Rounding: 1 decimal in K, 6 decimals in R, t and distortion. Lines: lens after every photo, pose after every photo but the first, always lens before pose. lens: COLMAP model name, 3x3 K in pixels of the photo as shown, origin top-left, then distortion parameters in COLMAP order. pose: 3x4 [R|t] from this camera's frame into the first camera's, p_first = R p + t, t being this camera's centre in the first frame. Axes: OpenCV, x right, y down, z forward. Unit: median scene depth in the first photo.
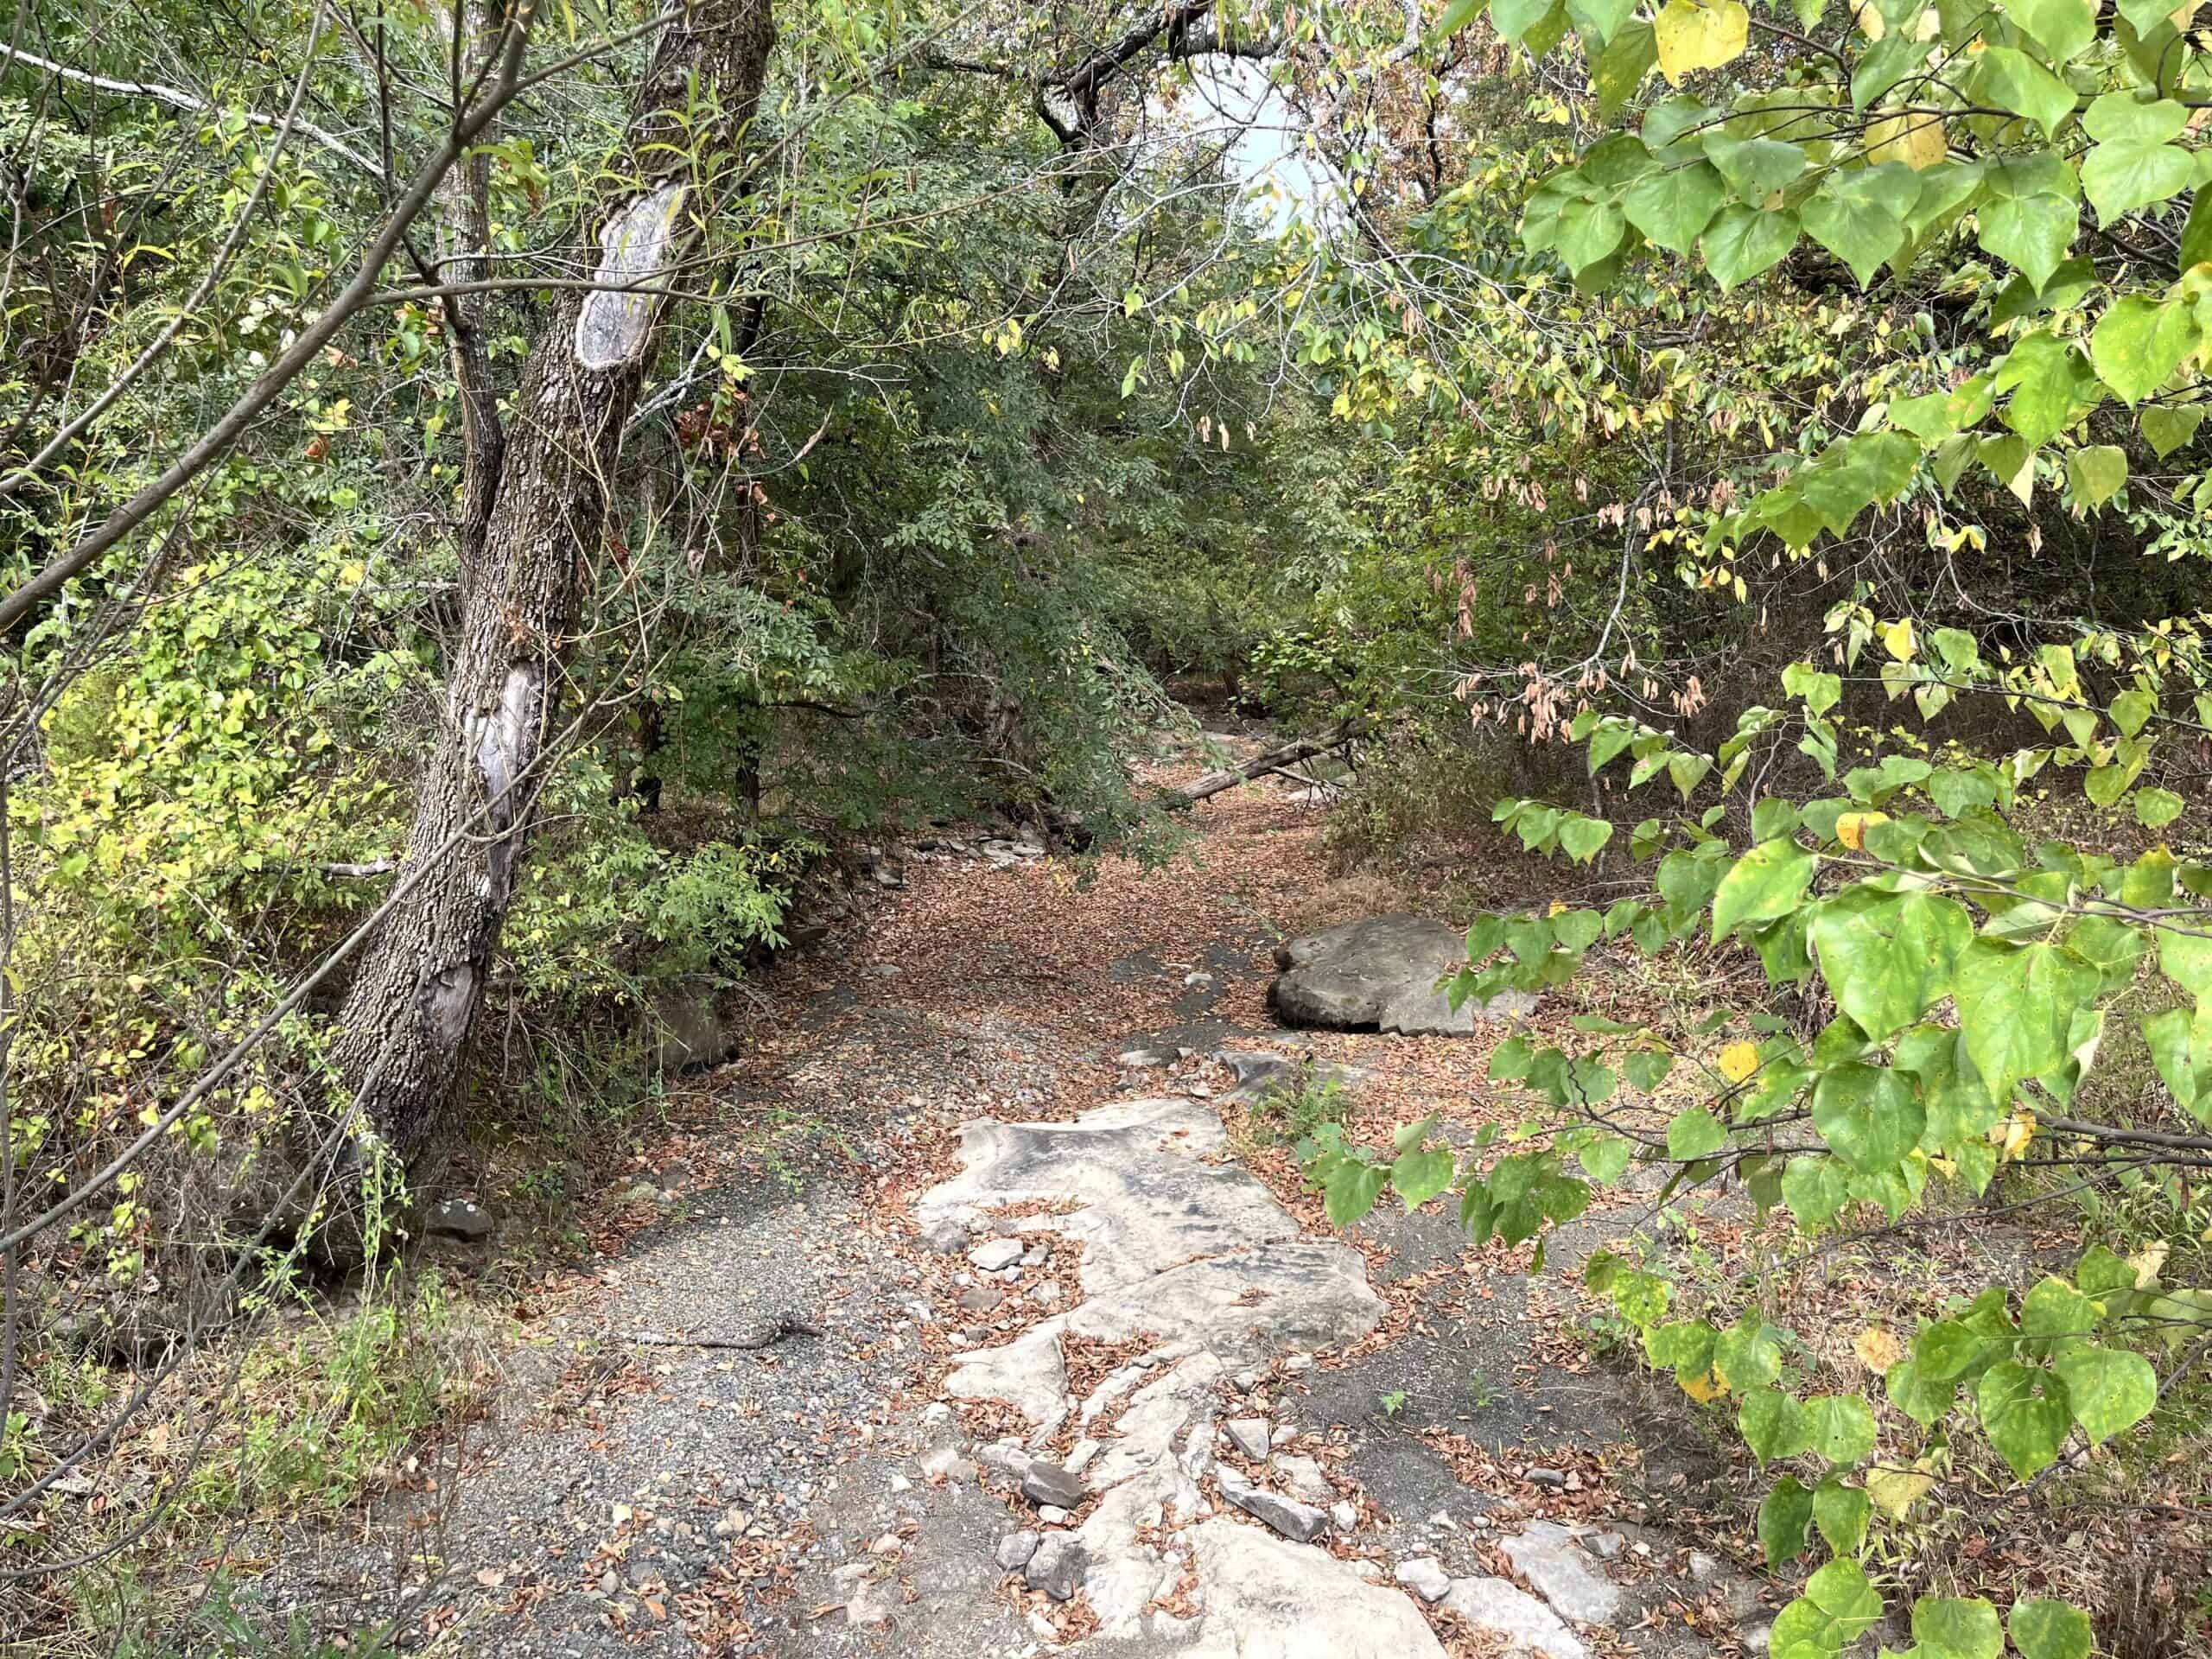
lens RADIAL K [[1670.0, 0, 1115.9], [0, 1670.0, 820.1], [0, 0, 1]] dist [0.000853, -0.003381]
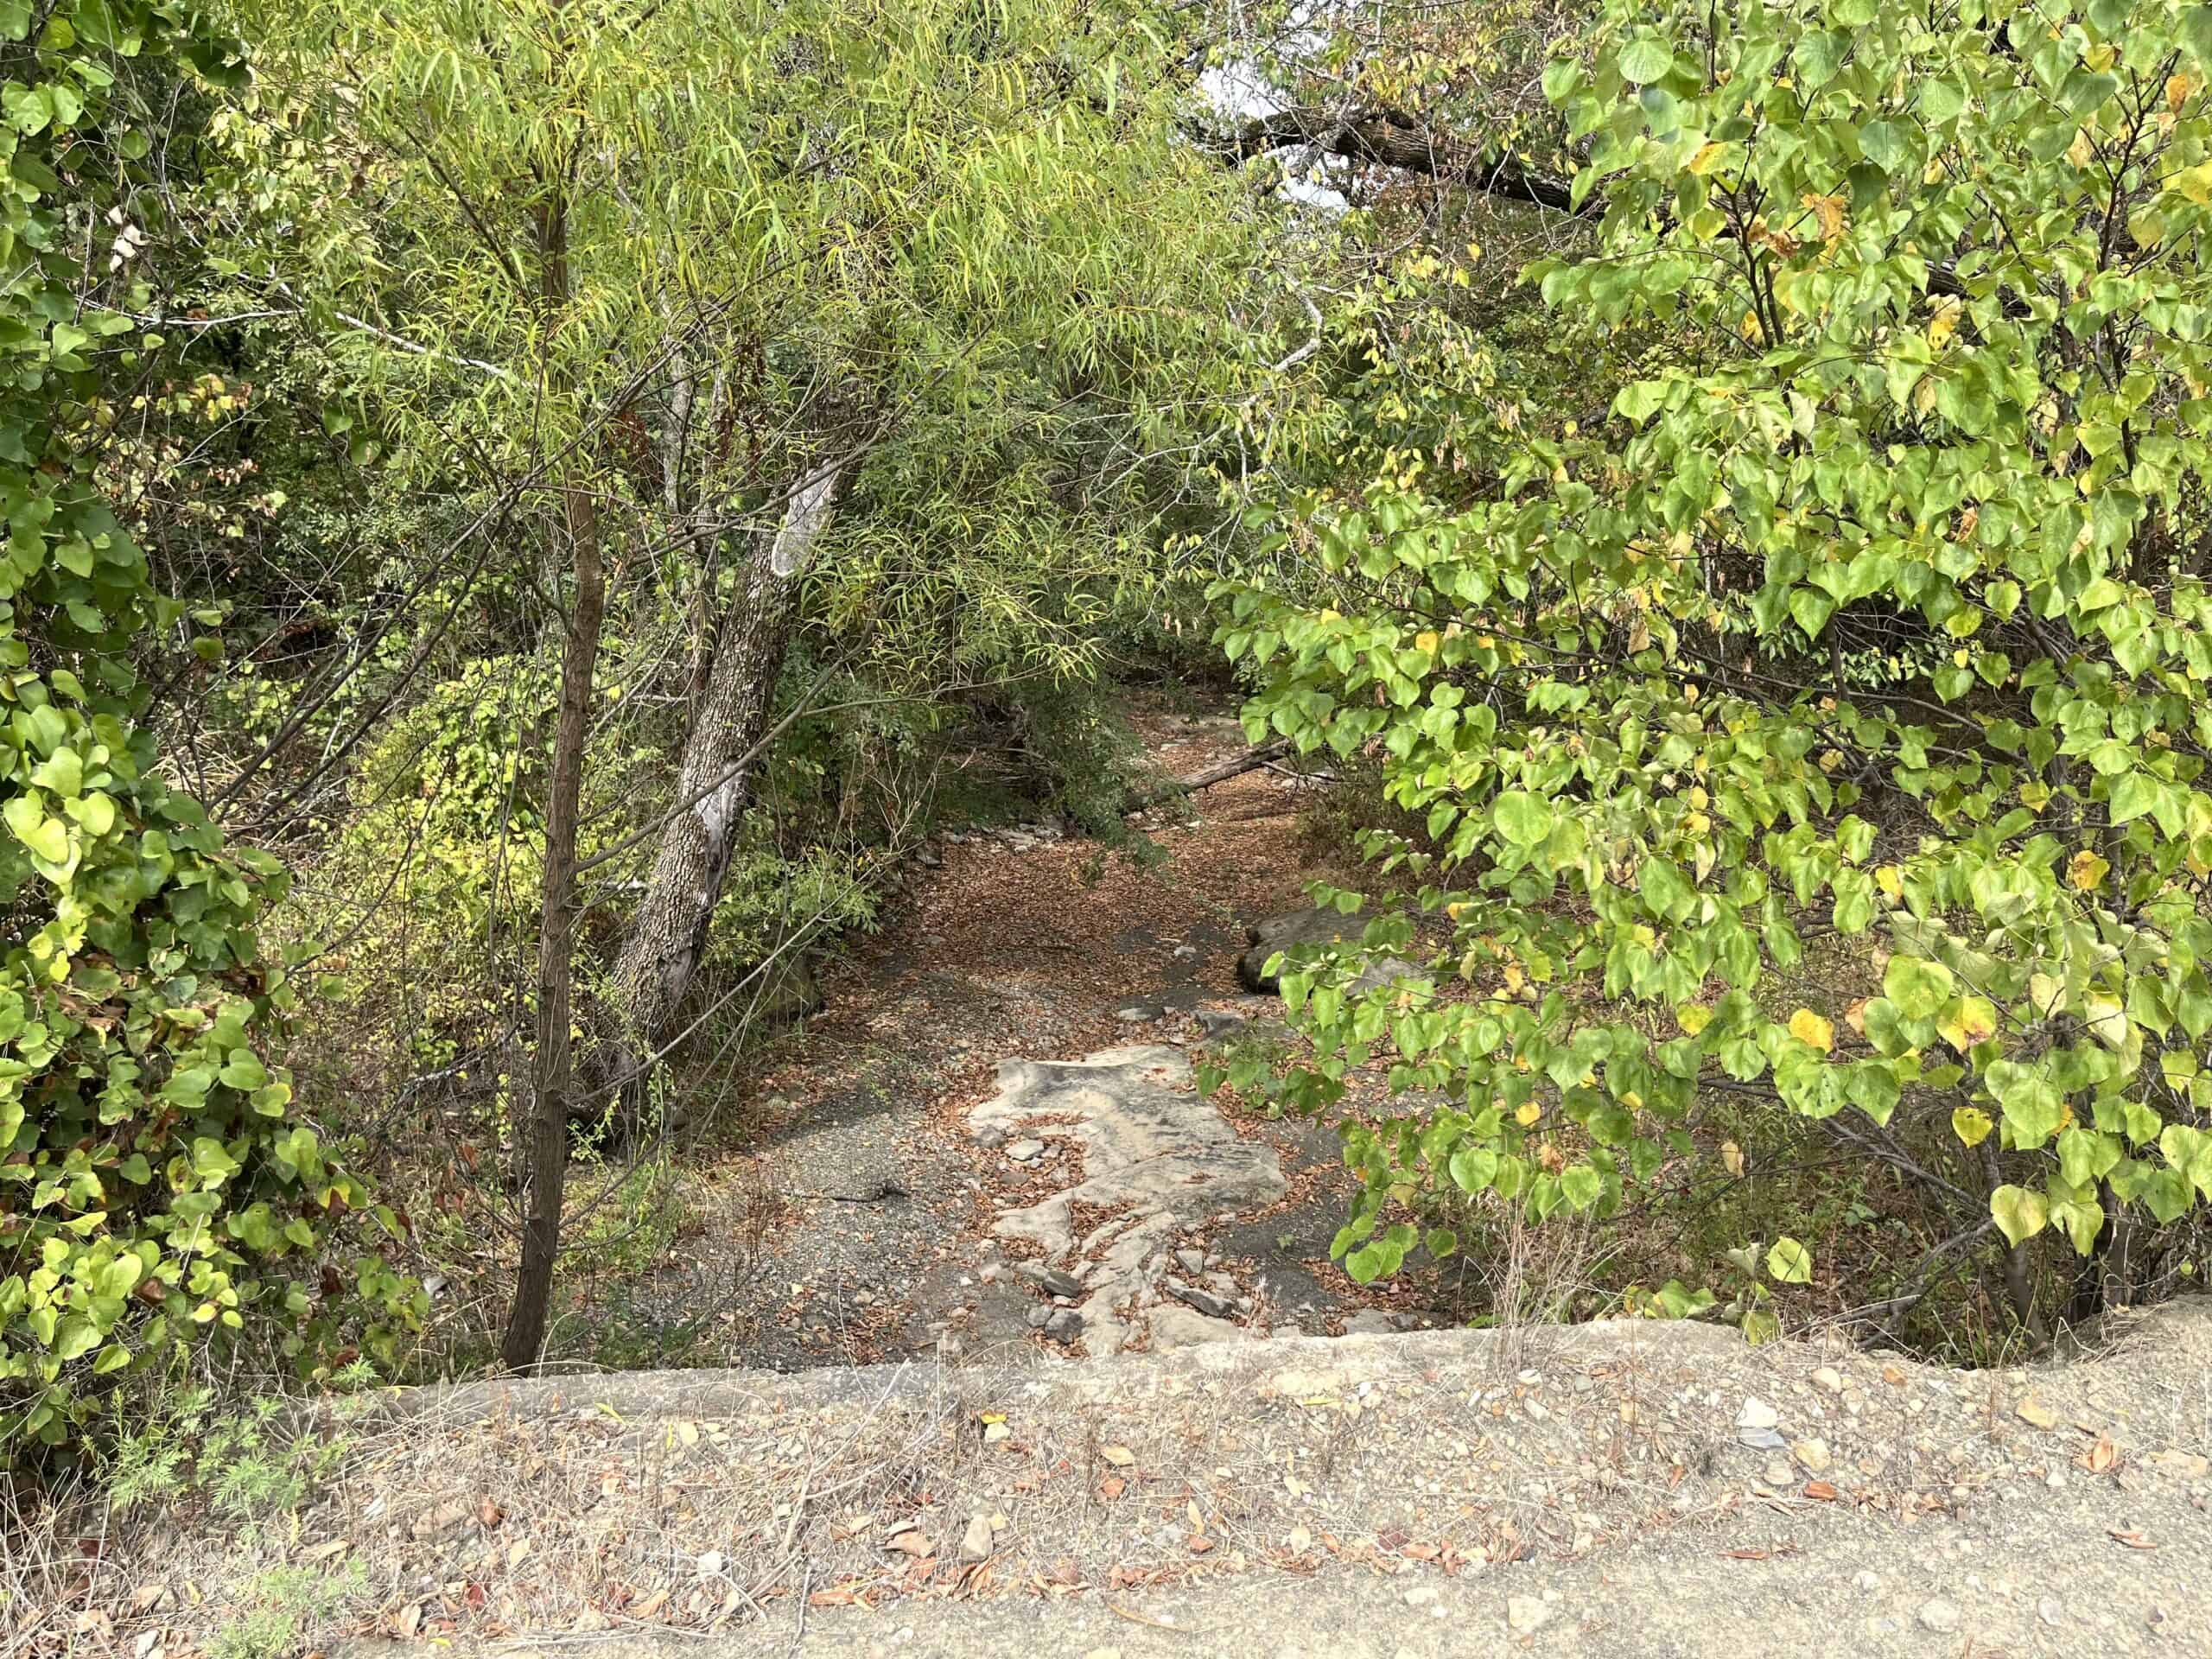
lens RADIAL K [[1670.0, 0, 1097.2], [0, 1670.0, 835.2], [0, 0, 1]] dist [0.000853, -0.003381]
pose [[0.999666, 0.014118, -0.021668, 0.019165], [-0.013326, 0.999253, 0.036269, -0.067871], [0.022164, -0.035968, 0.999107, -0.459288]]
